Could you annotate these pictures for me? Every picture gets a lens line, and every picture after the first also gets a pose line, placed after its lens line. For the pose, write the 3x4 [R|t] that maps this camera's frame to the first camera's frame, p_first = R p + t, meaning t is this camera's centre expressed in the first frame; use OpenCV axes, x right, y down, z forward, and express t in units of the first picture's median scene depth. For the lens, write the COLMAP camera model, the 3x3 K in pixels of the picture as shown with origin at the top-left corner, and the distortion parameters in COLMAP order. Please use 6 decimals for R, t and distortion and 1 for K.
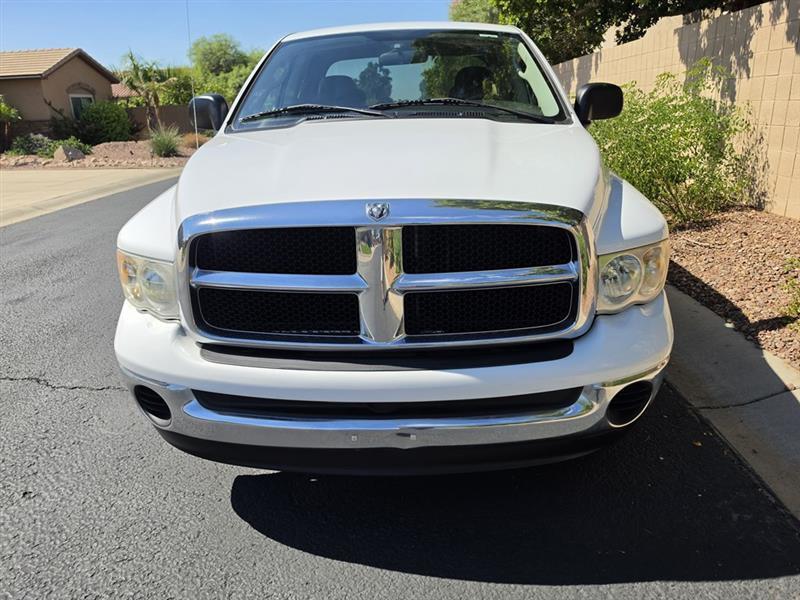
lens RADIAL K [[587.2, 0, 375.3], [0, 587.2, 303.0], [0, 0, 1]] dist [0.037168, -0.056900]
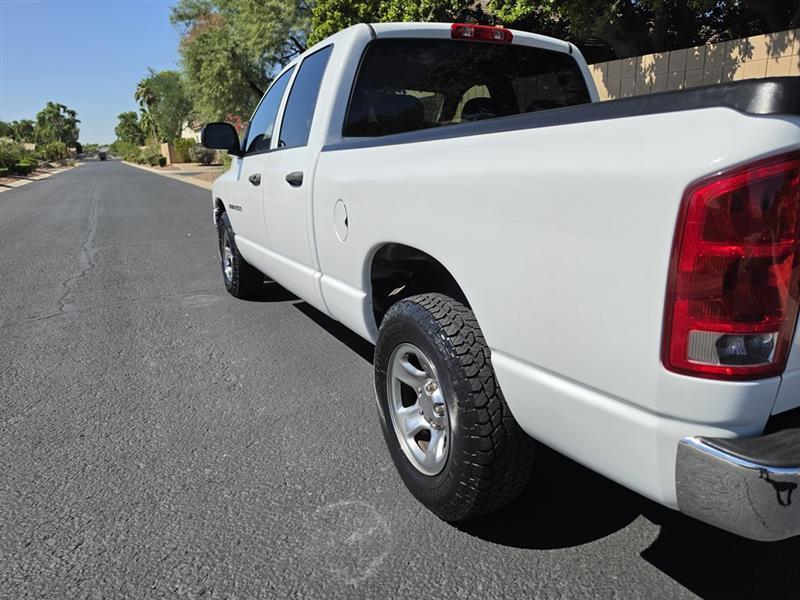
lens RADIAL K [[578.4, 0, 400.4], [0, 578.4, 295.2], [0, 0, 1]] dist [0.040220, -0.061616]
pose [[0.858241, -0.109161, 0.501505, -0.075875], [0.151778, 0.987398, -0.044818, -0.028532], [-0.490292, 0.114582, 0.863993, 0.107420]]
